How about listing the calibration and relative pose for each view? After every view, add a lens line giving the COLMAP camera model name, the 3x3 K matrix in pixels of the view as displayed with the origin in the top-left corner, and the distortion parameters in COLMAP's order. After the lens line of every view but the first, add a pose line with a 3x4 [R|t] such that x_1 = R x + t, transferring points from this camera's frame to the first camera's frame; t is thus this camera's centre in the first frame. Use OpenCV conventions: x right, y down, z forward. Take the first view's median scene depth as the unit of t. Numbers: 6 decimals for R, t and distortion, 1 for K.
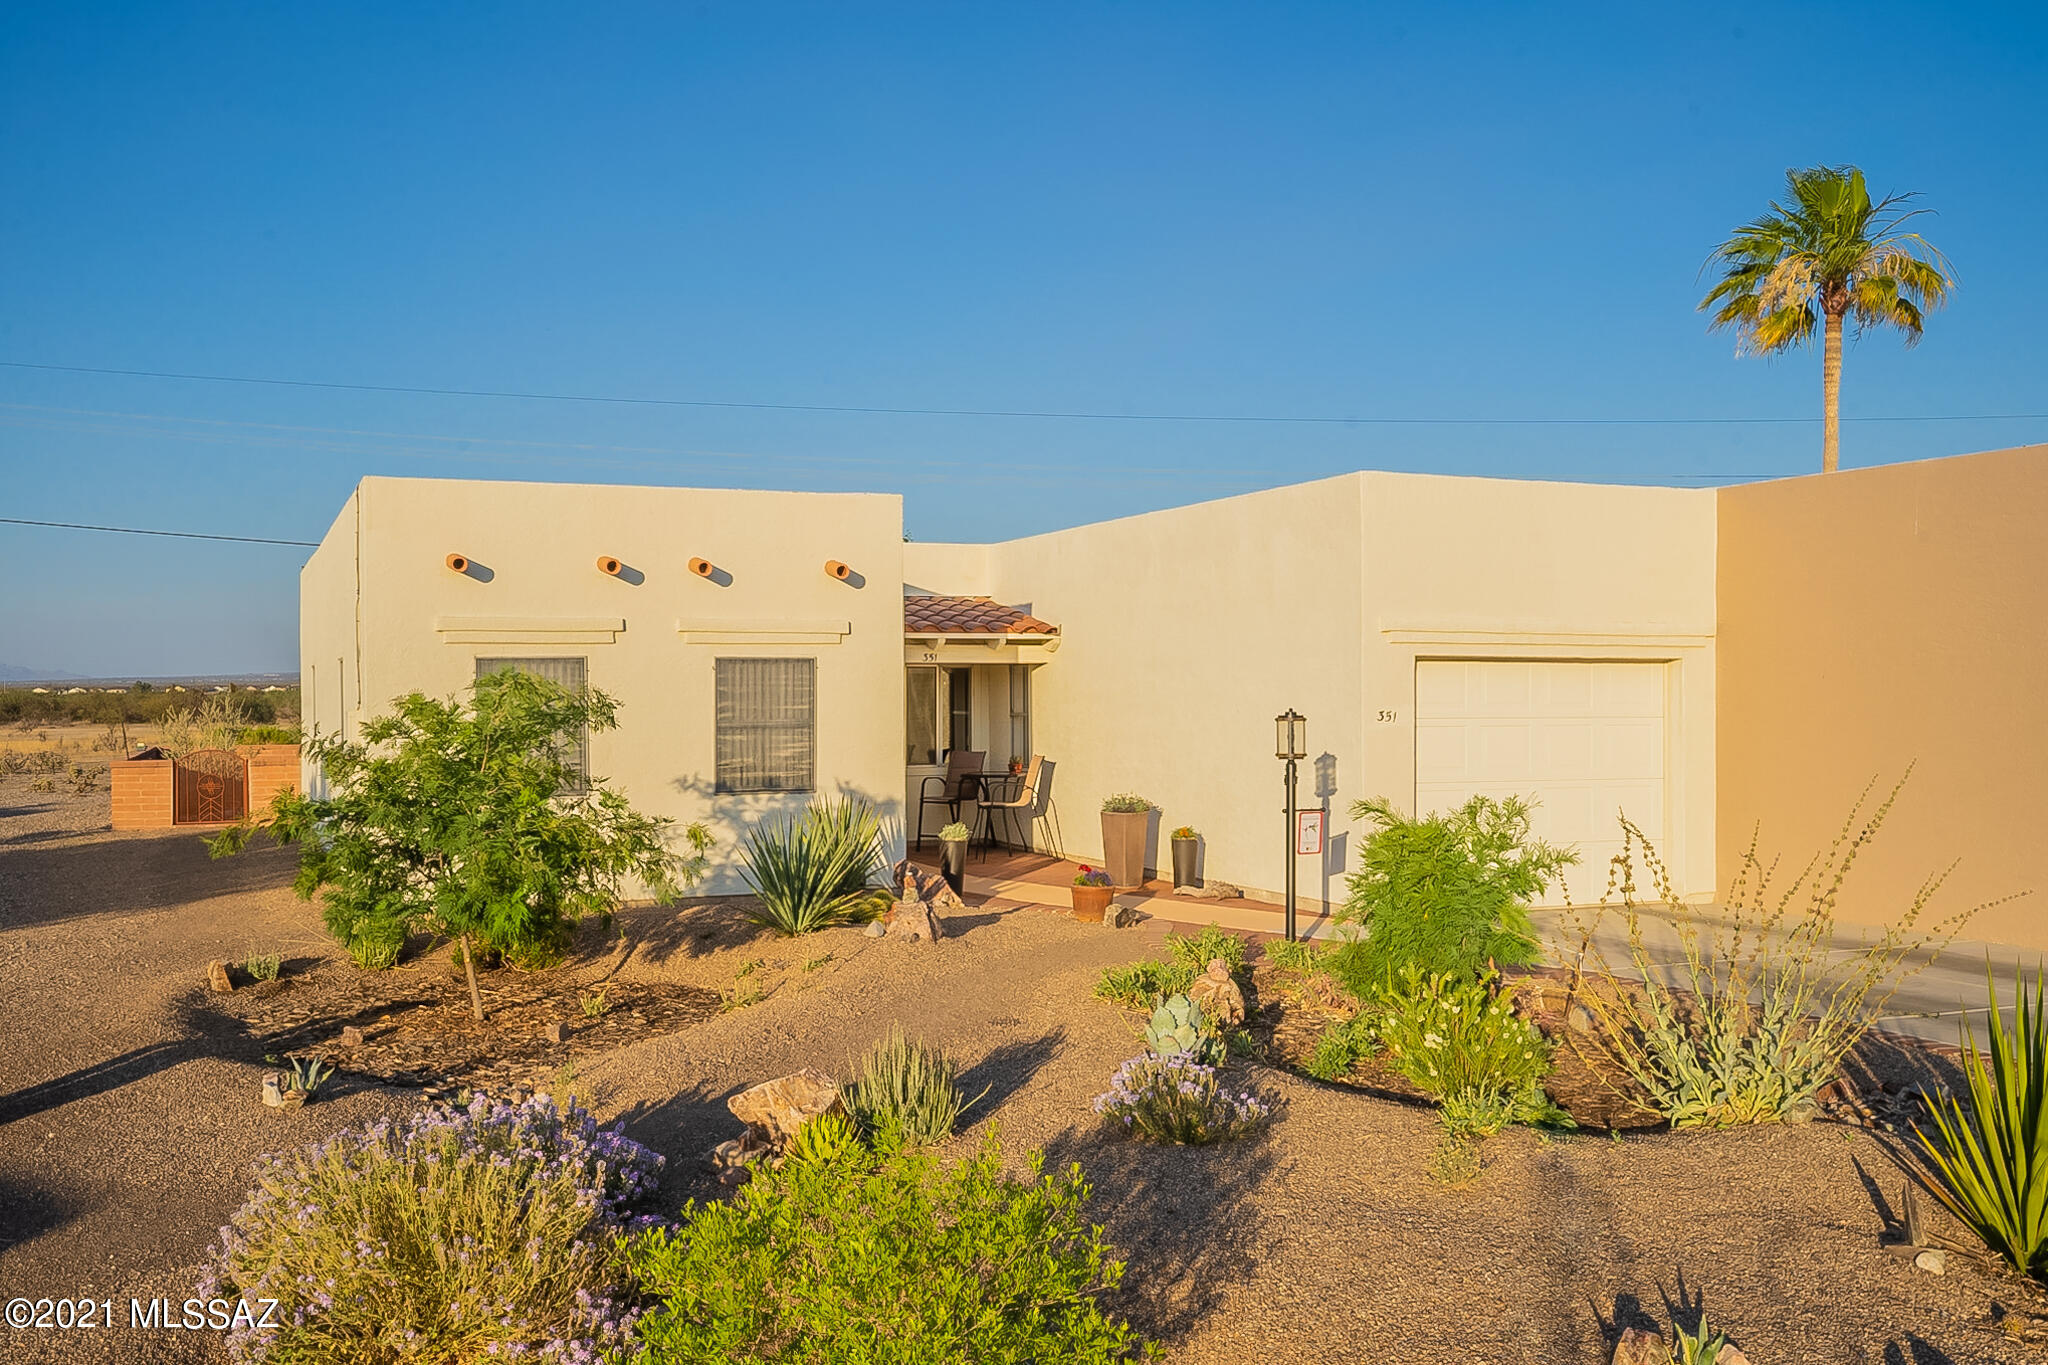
lens RADIAL K [[1948.4, 0, 1023.8], [0, 1948.4, 685.5], [0, 0, 1]] dist [0.000357, 0.000000]
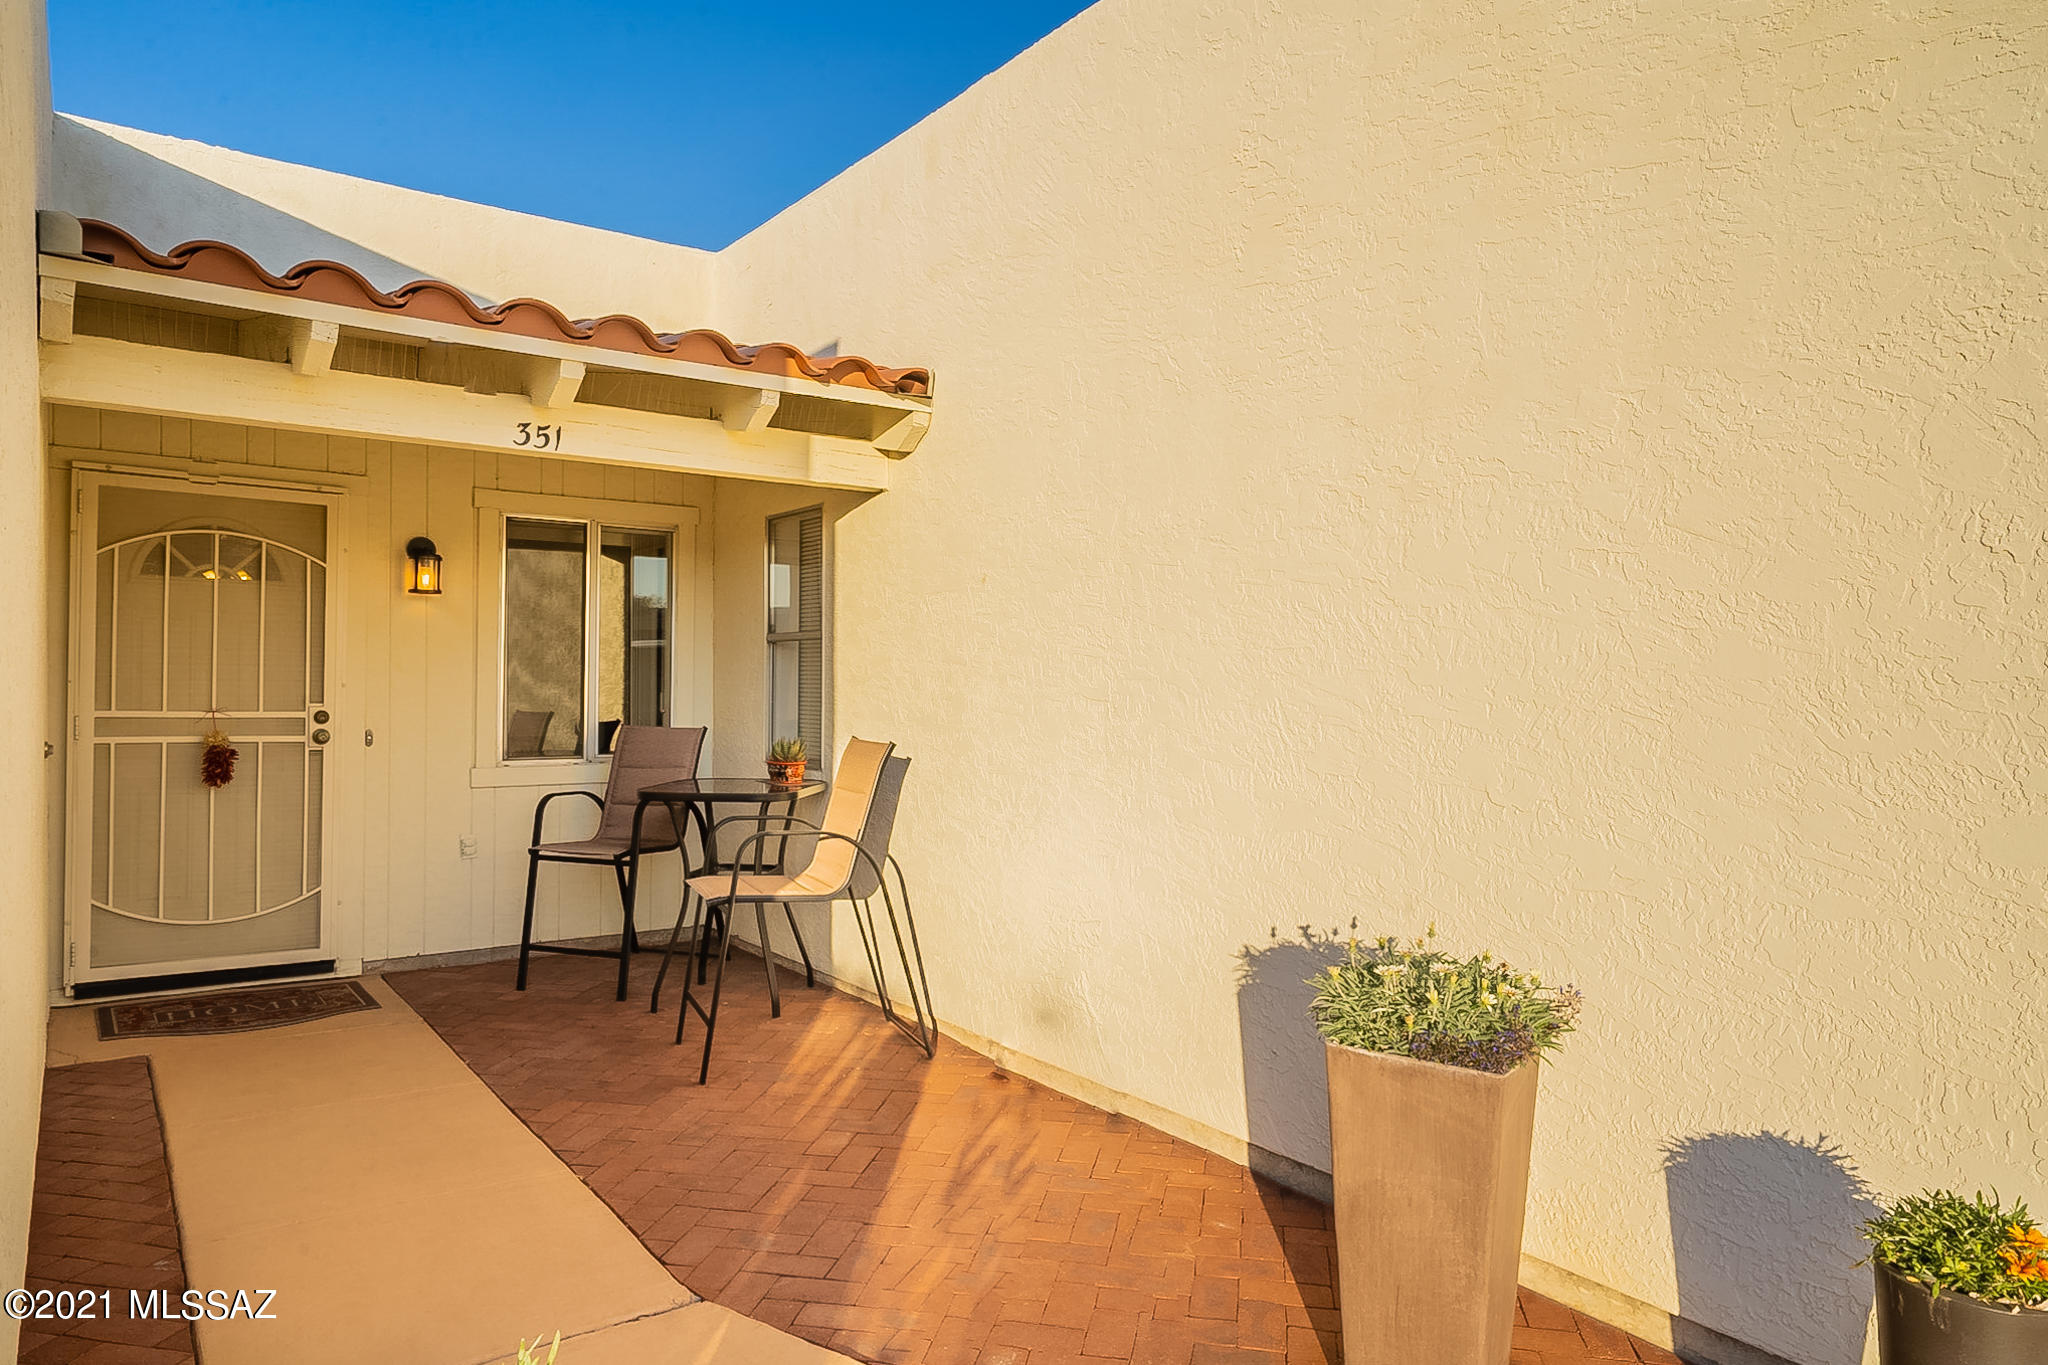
lens RADIAL K [[1296.6, 0, 1025.0], [0, 1296.6, 680.8], [0, 0, 1]] dist [-0.002626, -0.000093]
pose [[0.972046, 0.009240, 0.234610, -0.019047], [-0.008825, 0.999957, -0.002819, 0.025025], [-0.234625, 0.000670, 0.972086, 0.744843]]
